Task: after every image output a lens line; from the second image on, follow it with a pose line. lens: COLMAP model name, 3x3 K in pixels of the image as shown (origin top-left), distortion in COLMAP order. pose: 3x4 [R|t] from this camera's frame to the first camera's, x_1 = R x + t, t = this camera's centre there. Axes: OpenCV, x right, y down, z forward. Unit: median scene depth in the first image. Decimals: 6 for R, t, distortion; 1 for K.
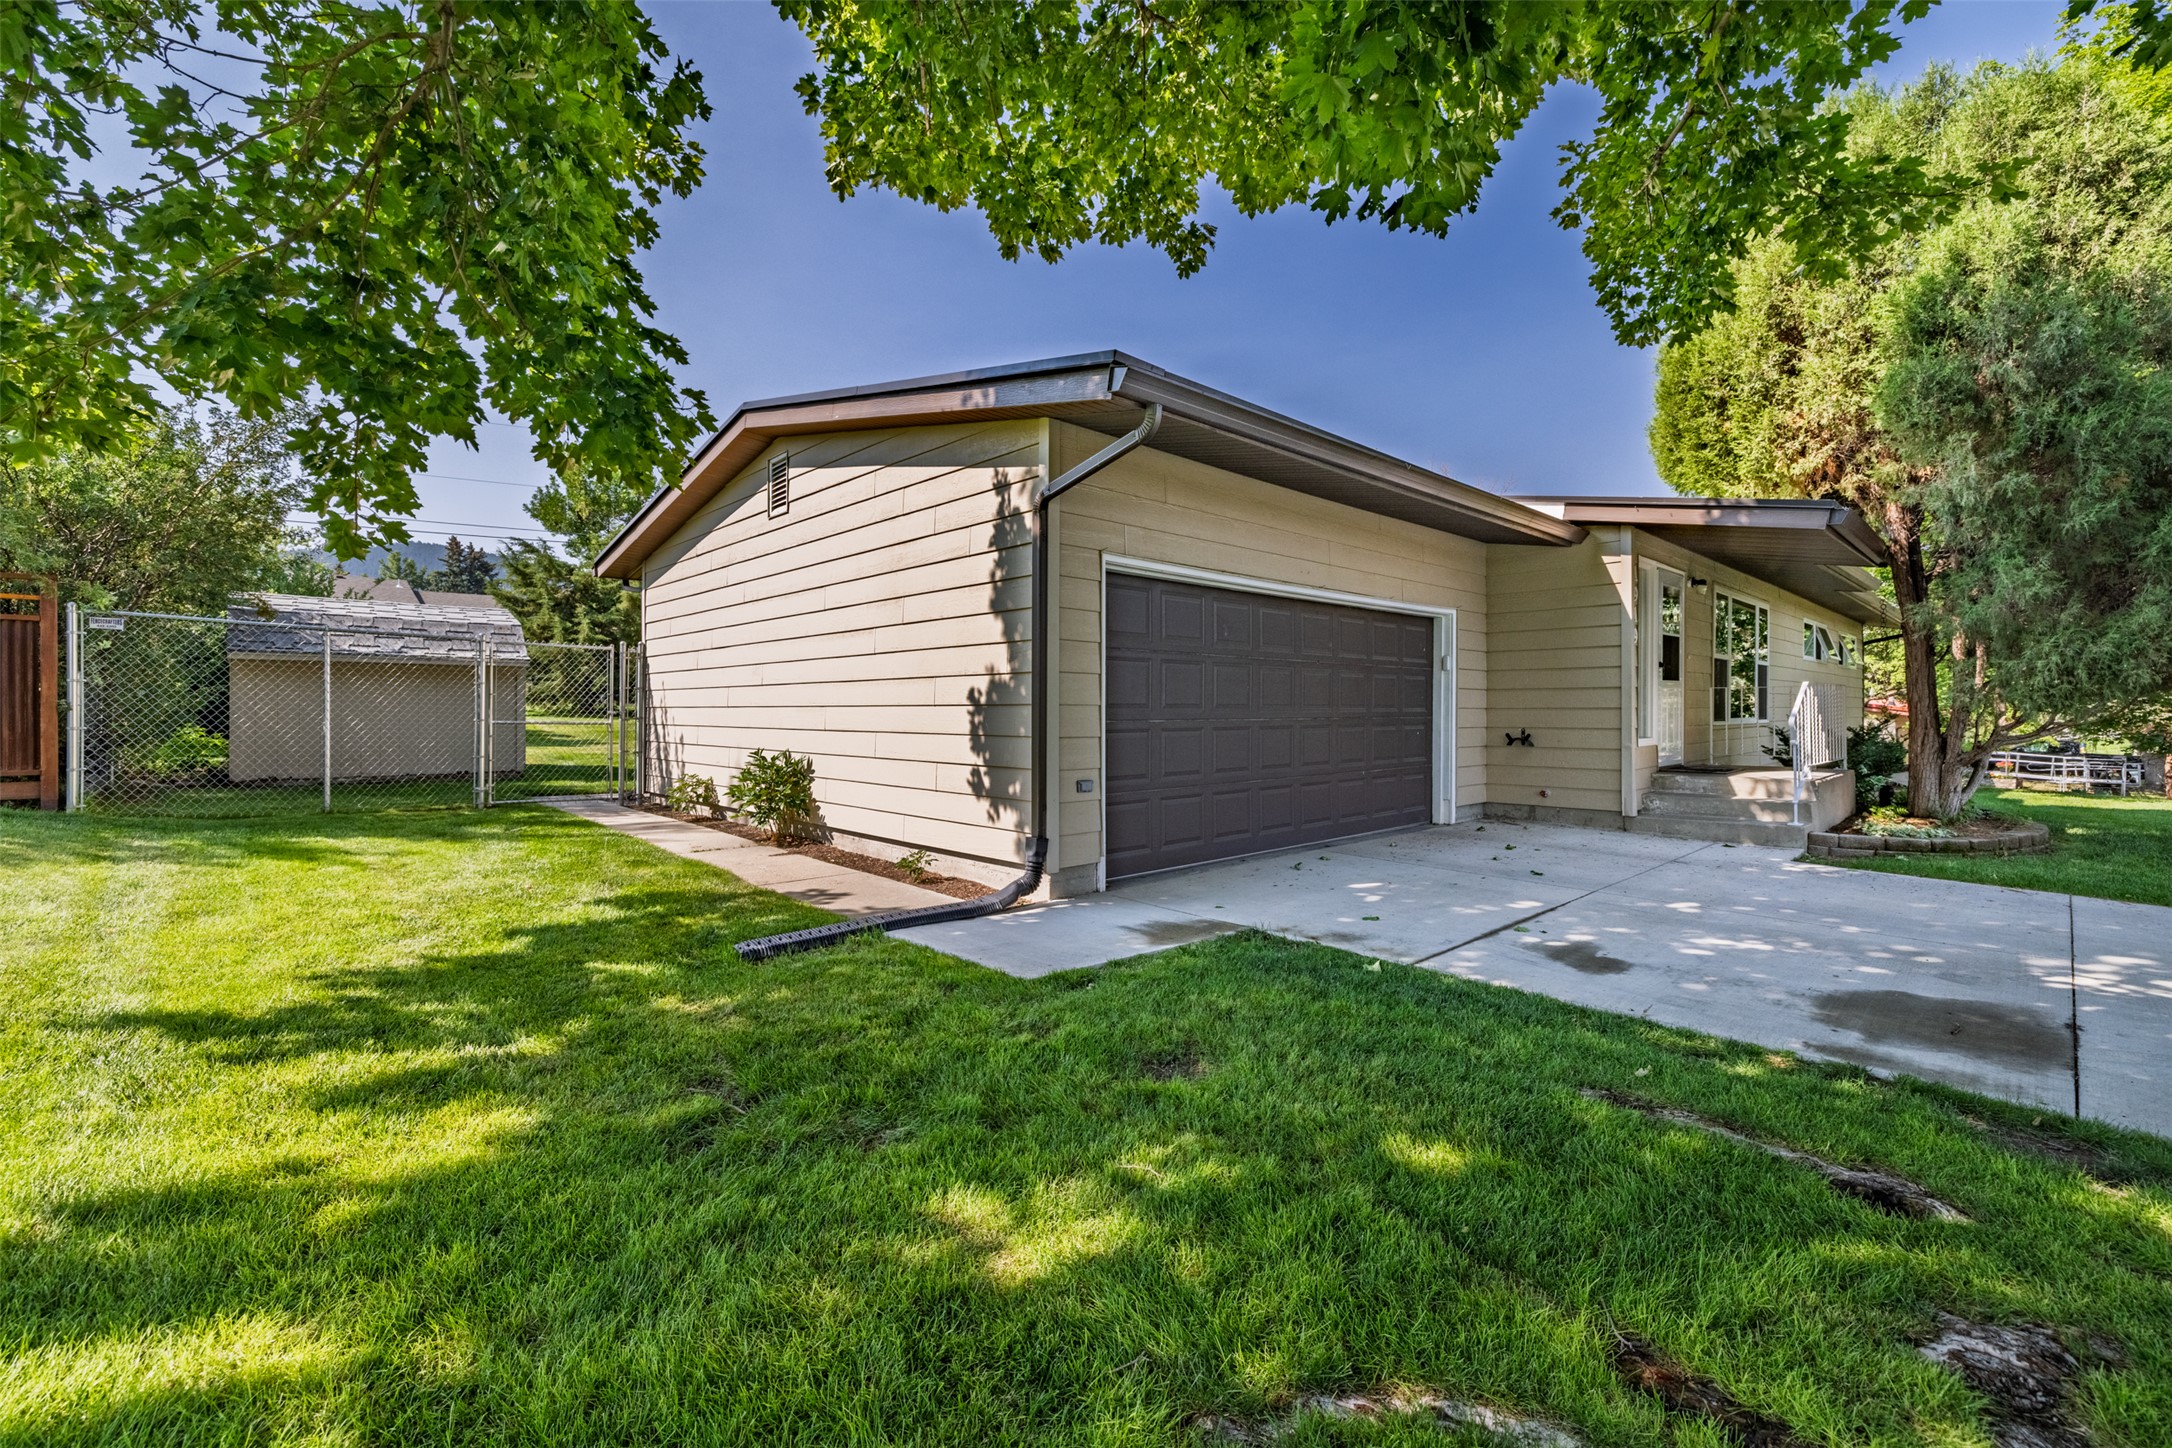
lens RADIAL K [[924.5, 0, 1082.2], [0, 924.5, 706.1], [0, 0, 1]] dist [0.014776, 0.000099]
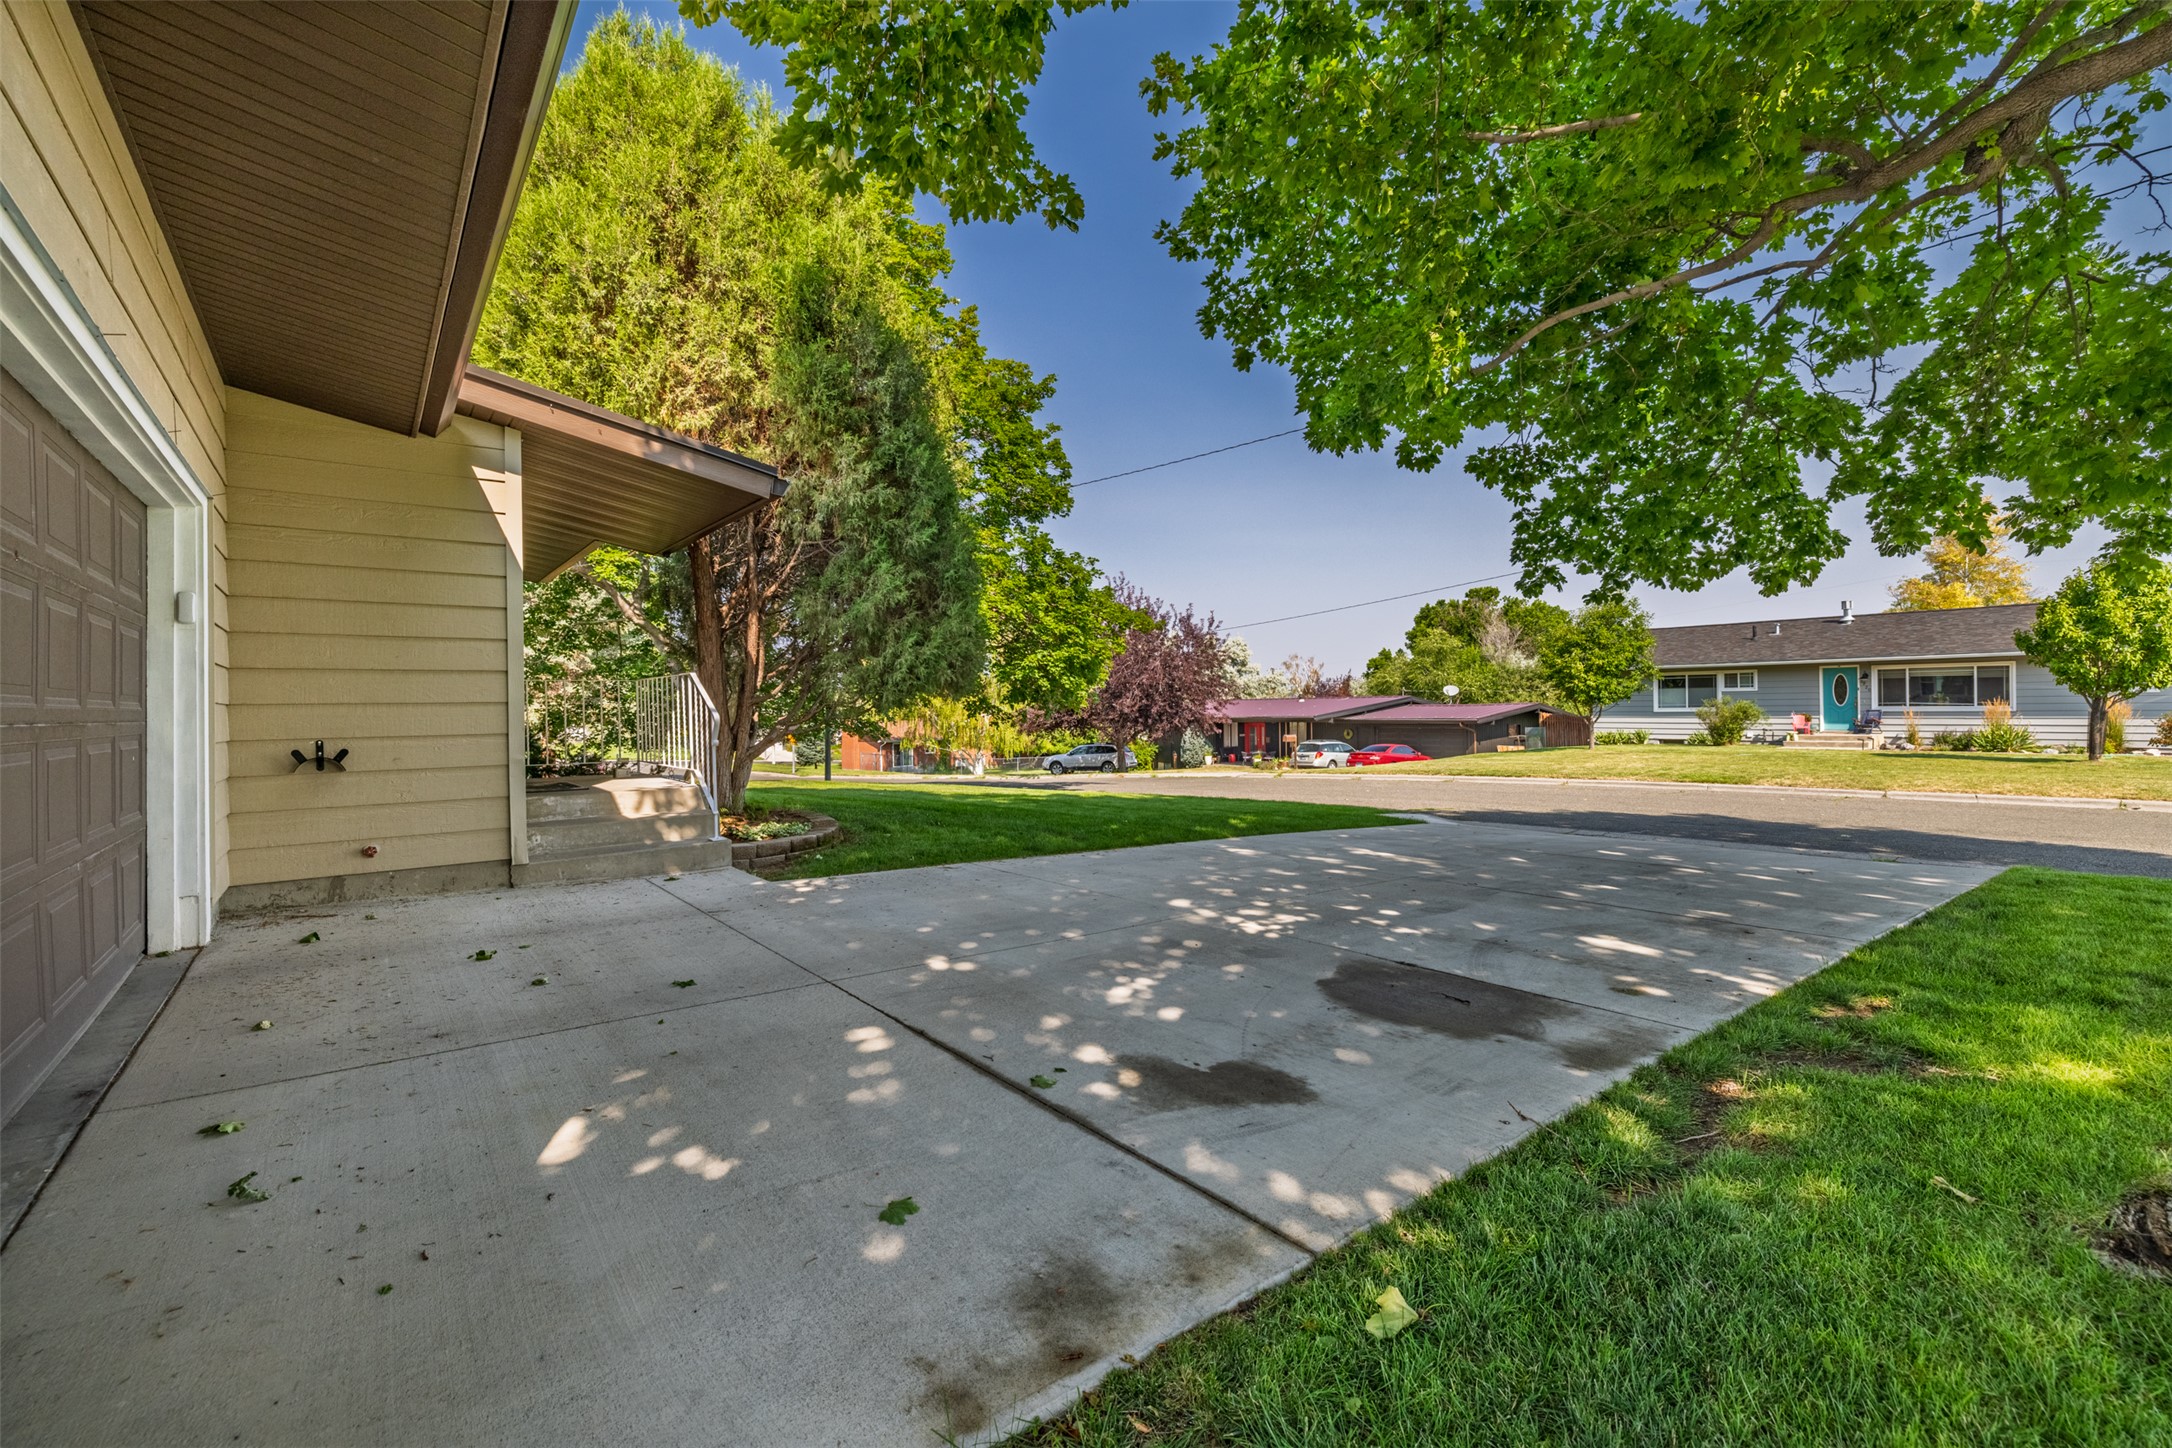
lens RADIAL K [[924.5, 0, 1082.2], [0, 924.5, 706.1], [0, 0, 1]] dist [0.014776, 0.000099]
pose [[0.088445, 0.000014, 0.996081, -0.051588], [0.011364, 0.999935, -0.001023, 0.011551], [-0.996016, 0.011410, 0.088439, 0.614095]]
